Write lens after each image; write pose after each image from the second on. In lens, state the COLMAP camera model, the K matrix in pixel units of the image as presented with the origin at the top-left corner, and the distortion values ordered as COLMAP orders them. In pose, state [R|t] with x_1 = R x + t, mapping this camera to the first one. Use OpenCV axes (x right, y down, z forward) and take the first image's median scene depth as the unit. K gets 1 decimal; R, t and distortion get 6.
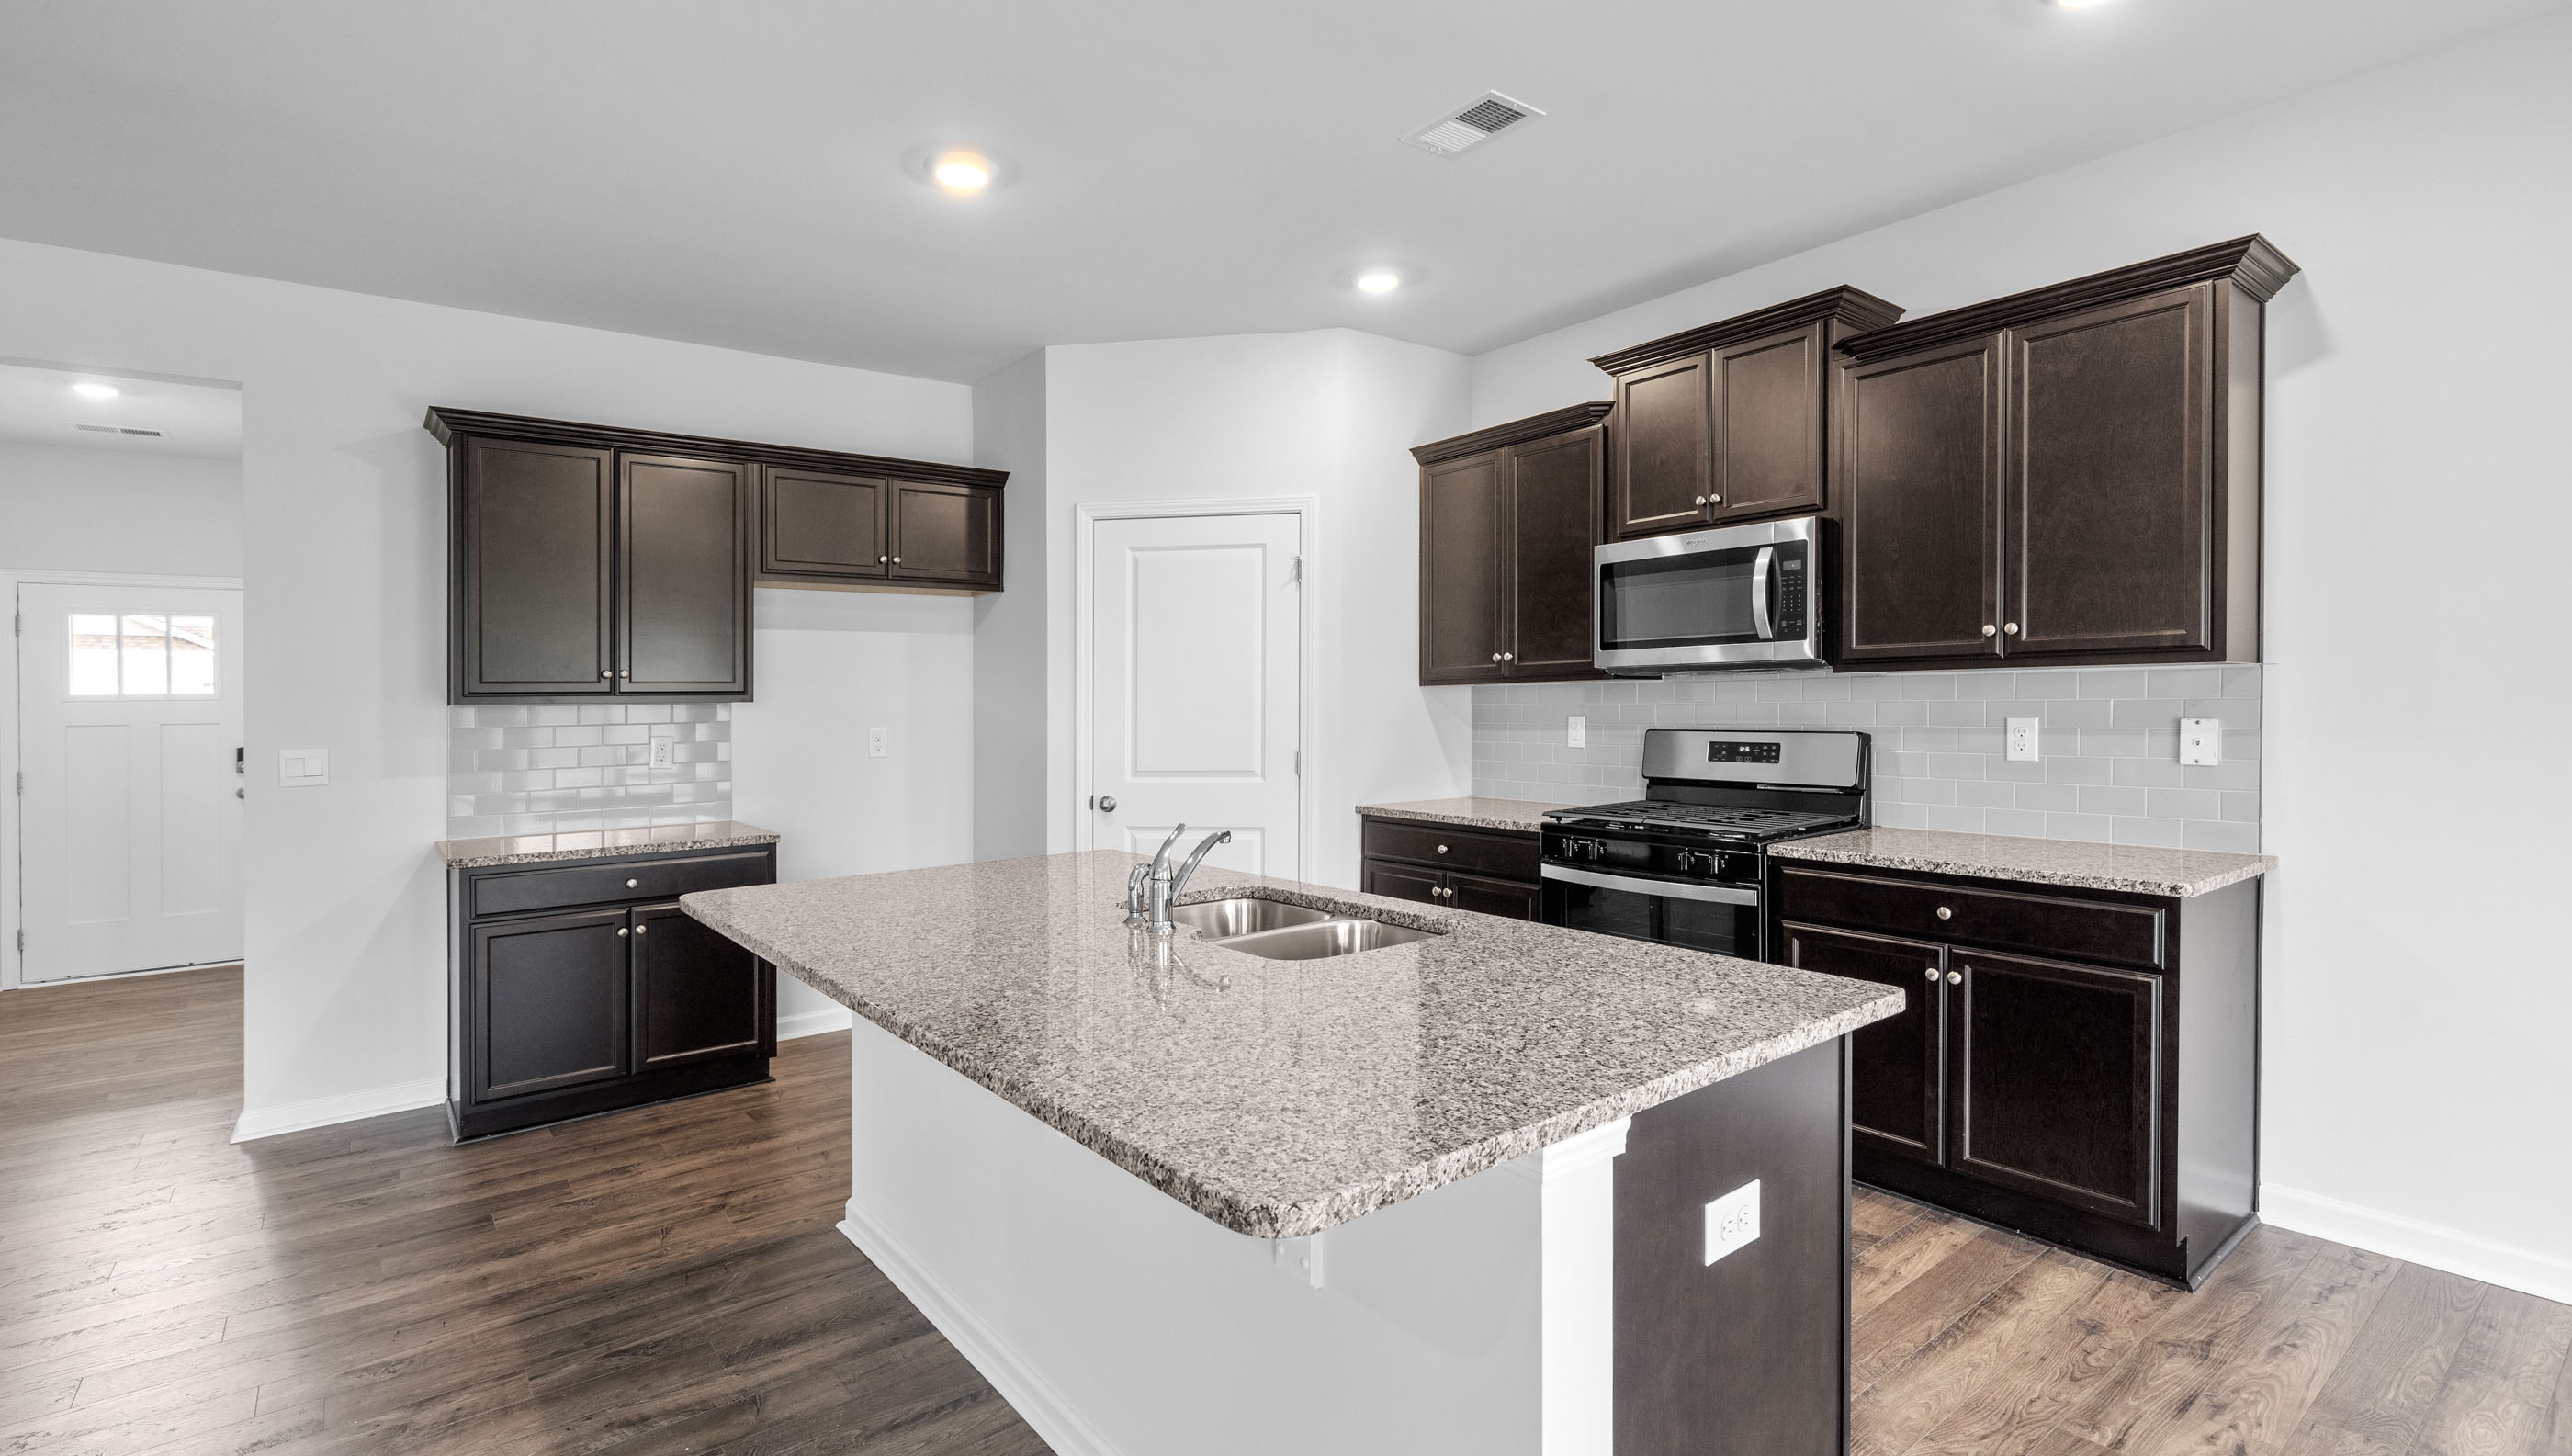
lens RADIAL K [[1159.2, 0, 1262.2], [0, 1159.2, 735.1], [0, 0, 1]] dist [-0.004215, -0.000767]
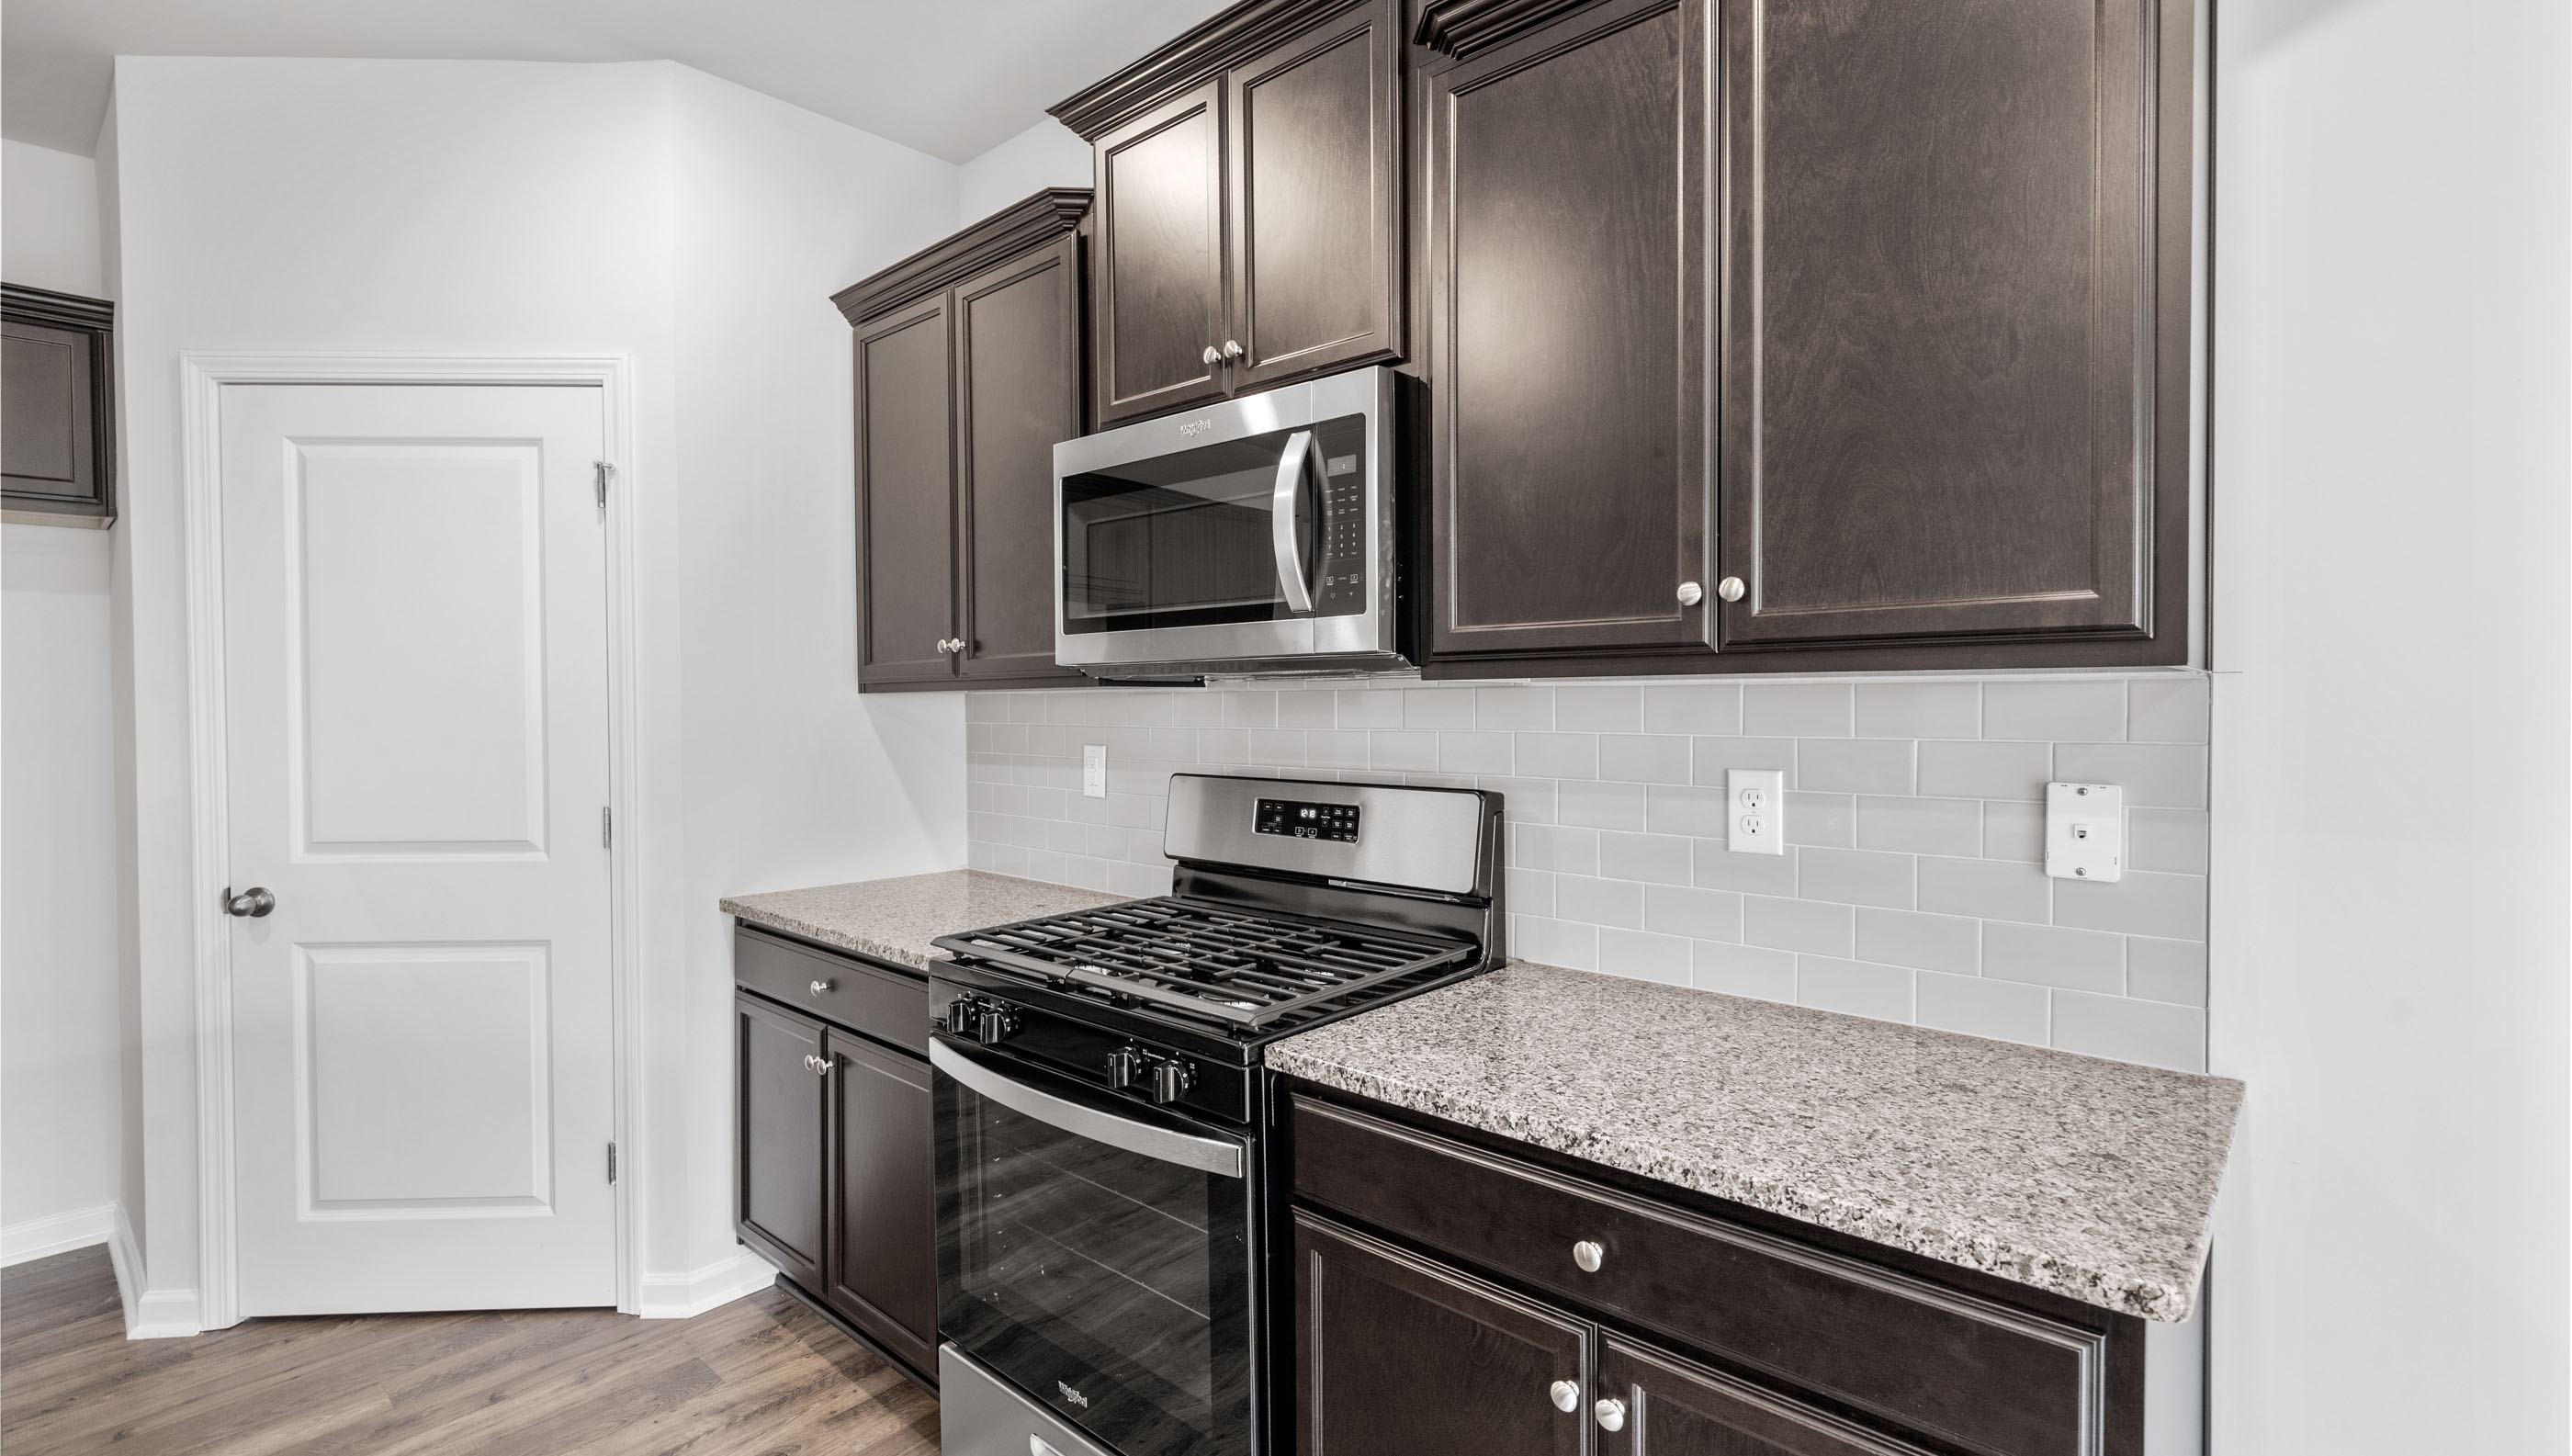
lens RADIAL K [[1159.2, 0, 1299.1], [0, 1159.2, 715.3], [0, 0, 1]] dist [-0.004215, -0.000767]
pose [[0.979371, 0.004670, 0.202017, 0.342252], [-0.001347, 0.999862, -0.016585, -0.030005], [-0.202066, 0.015971, 0.979242, 0.517936]]
